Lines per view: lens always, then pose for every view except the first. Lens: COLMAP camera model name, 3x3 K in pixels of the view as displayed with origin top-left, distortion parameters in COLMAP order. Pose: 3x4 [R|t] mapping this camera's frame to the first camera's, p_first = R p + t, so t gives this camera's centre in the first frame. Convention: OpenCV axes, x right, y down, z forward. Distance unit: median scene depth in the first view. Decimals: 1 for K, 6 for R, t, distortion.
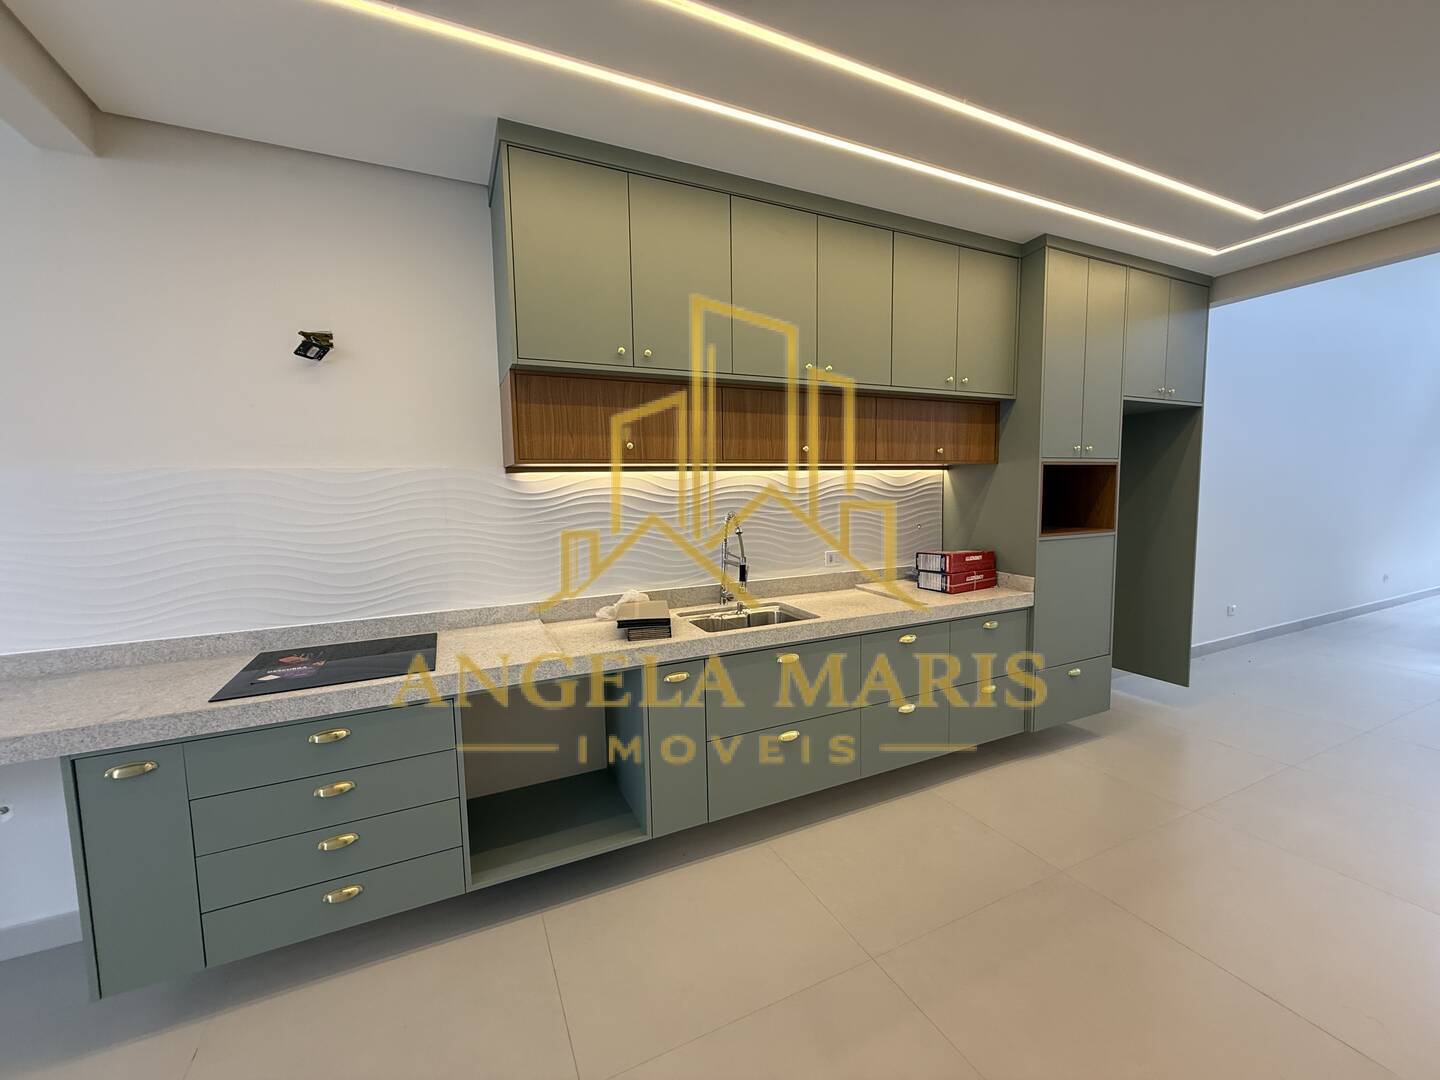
lens RADIAL K [[572.8, 0, 724.7], [0, 572.8, 544.0], [0, 0, 1]] dist [-0.001765, 0.000575]
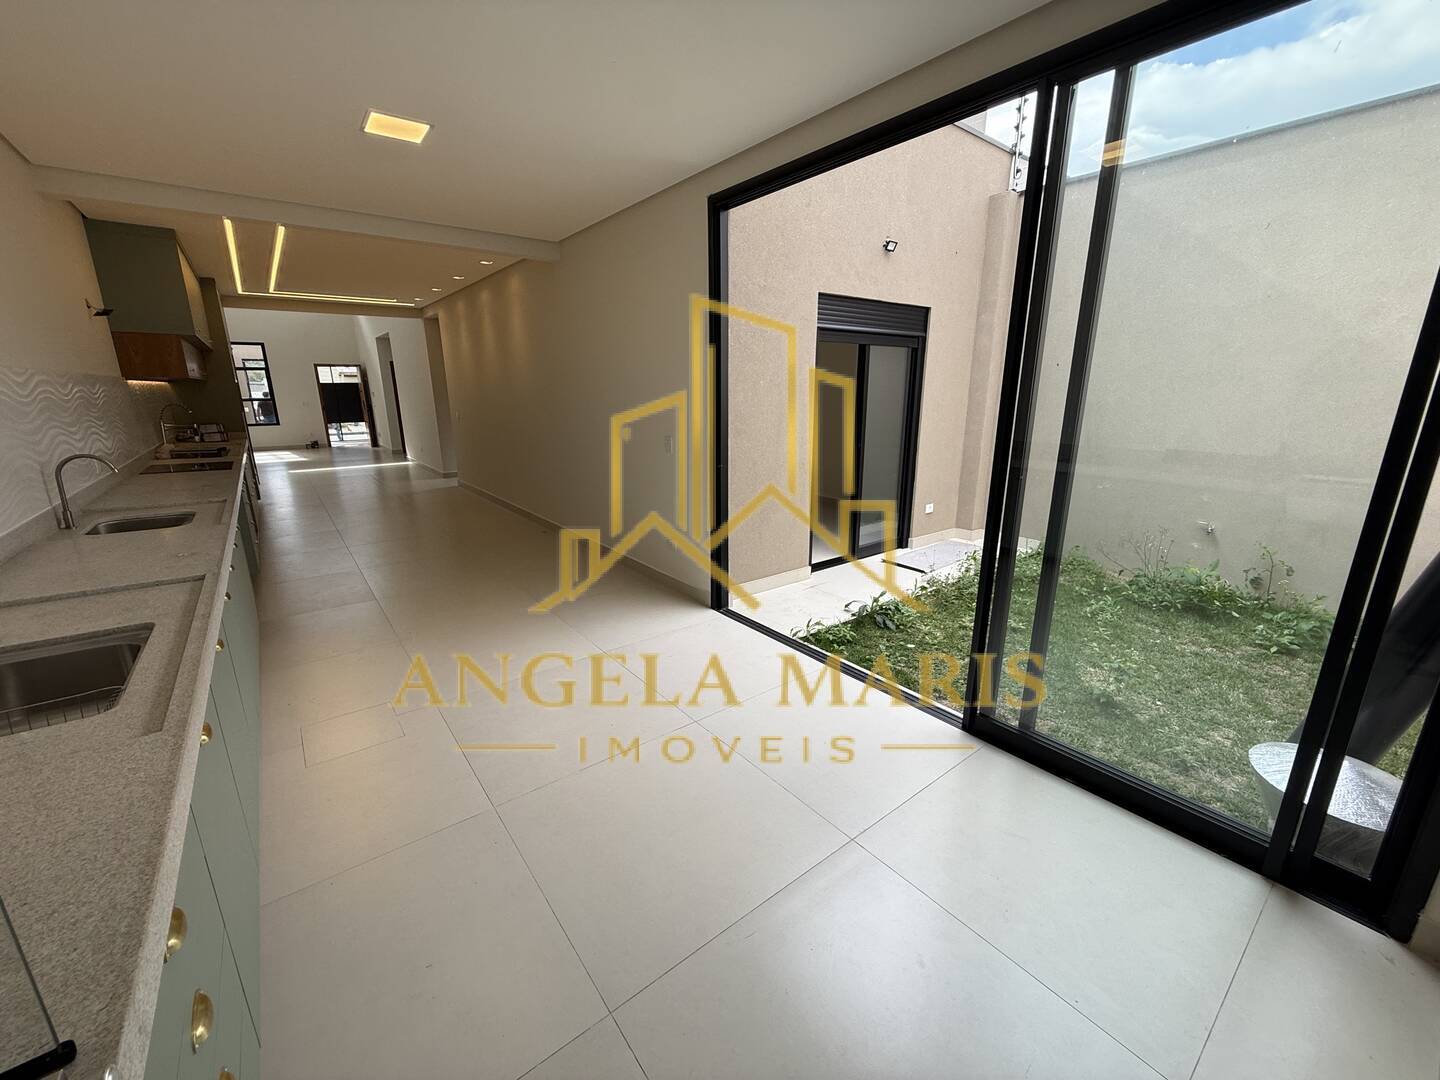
lens RADIAL K [[572.8, 0, 715.9], [0, 572.8, 539.8], [0, 0, 1]] dist [-0.001765, 0.000575]
pose [[-0.211349, -0.233746, 0.949049, -2.080399], [0.108811, 0.959321, 0.260508, 0.079011], [-0.971335, 0.158325, -0.177317, -0.342683]]
